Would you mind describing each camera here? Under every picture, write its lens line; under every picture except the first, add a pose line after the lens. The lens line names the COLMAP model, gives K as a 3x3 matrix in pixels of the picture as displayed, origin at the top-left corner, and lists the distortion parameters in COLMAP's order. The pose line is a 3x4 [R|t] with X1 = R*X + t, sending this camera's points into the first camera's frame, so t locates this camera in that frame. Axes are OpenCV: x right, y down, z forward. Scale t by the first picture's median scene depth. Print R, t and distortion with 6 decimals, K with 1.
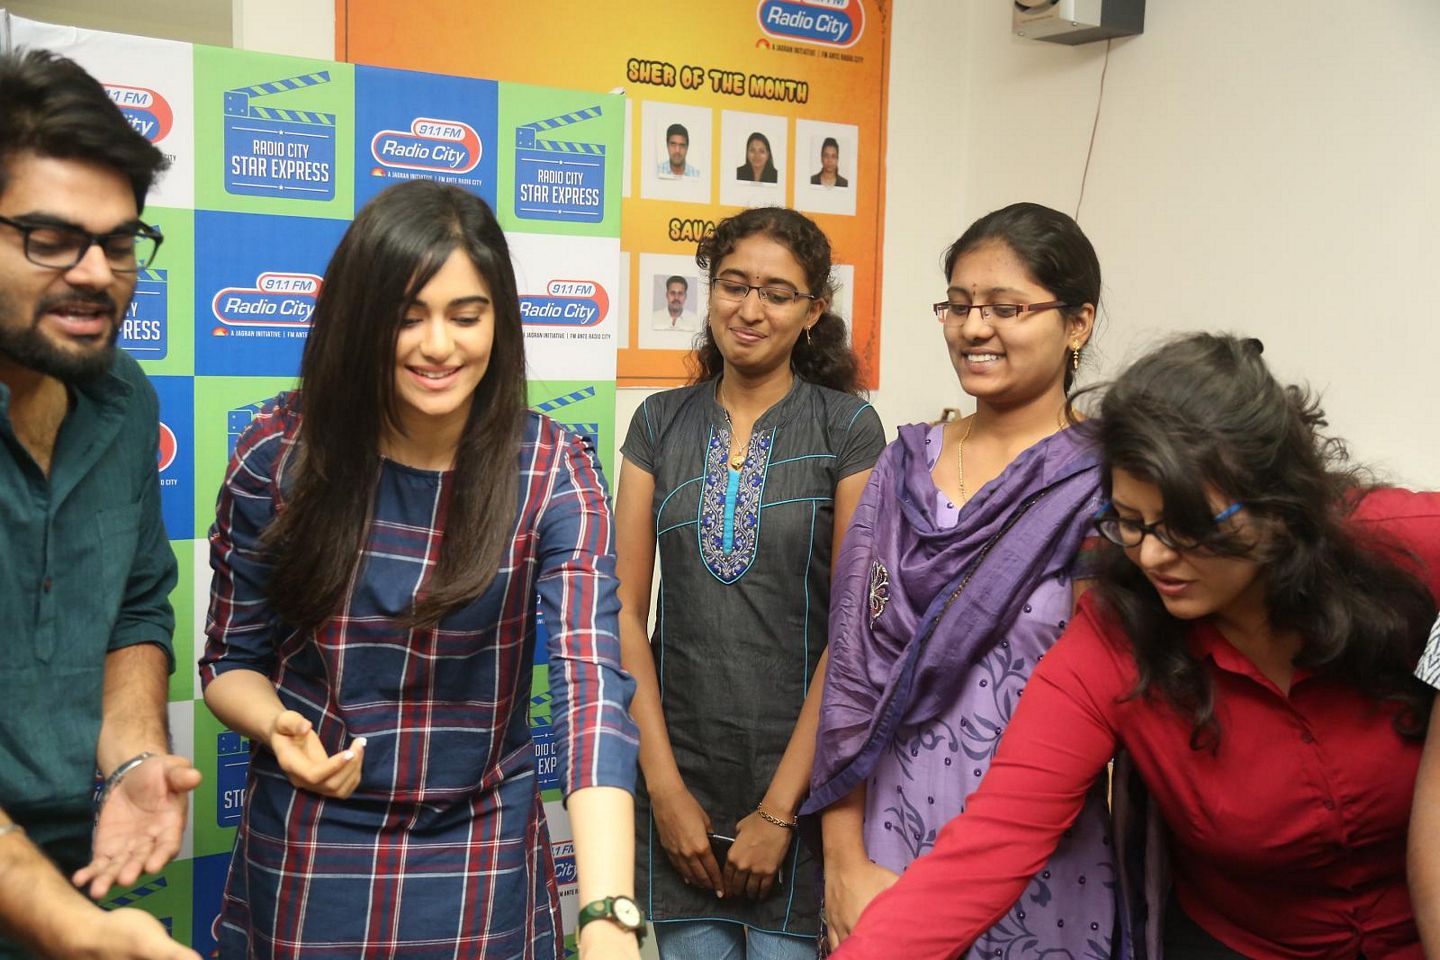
lens RADIAL K [[1594.1, 0, 732.9], [0, 1594.1, 494.5], [0, 0, 1]] dist [0.044299, 0.000000]
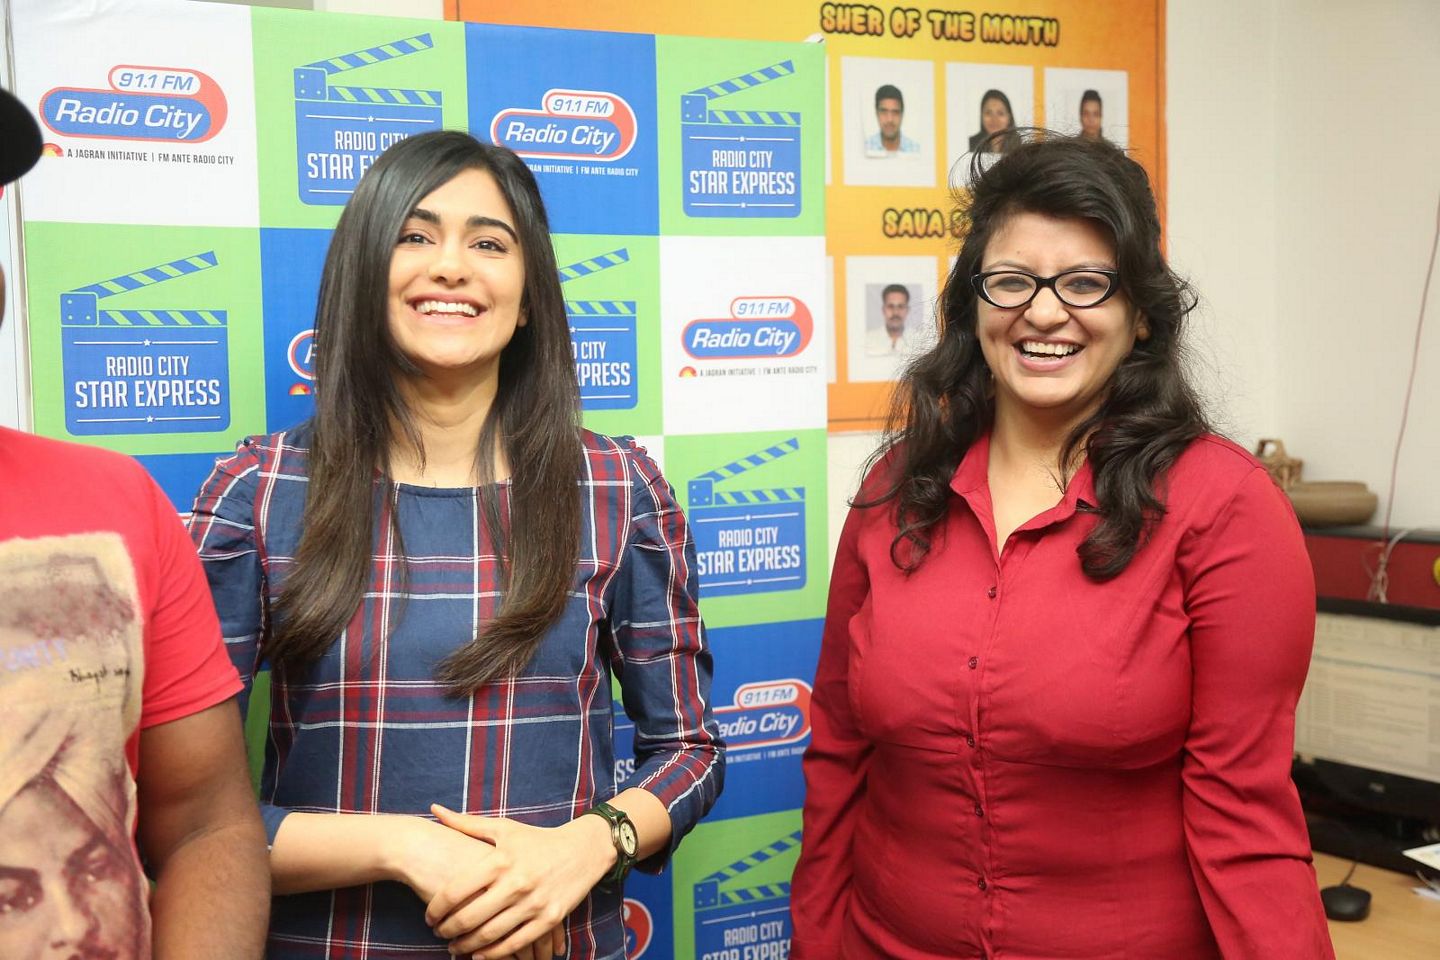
lens RADIAL K [[1741.4, 0, 719.3], [0, 1741.4, 475.9], [0, 0, 1]] dist [0.113582, 0.000000]
pose [[0.992794, -0.042986, -0.111859, -0.033452], [0.039291, 0.998614, -0.035028, -0.022840], [0.113210, 0.030380, 0.993106, 0.192637]]
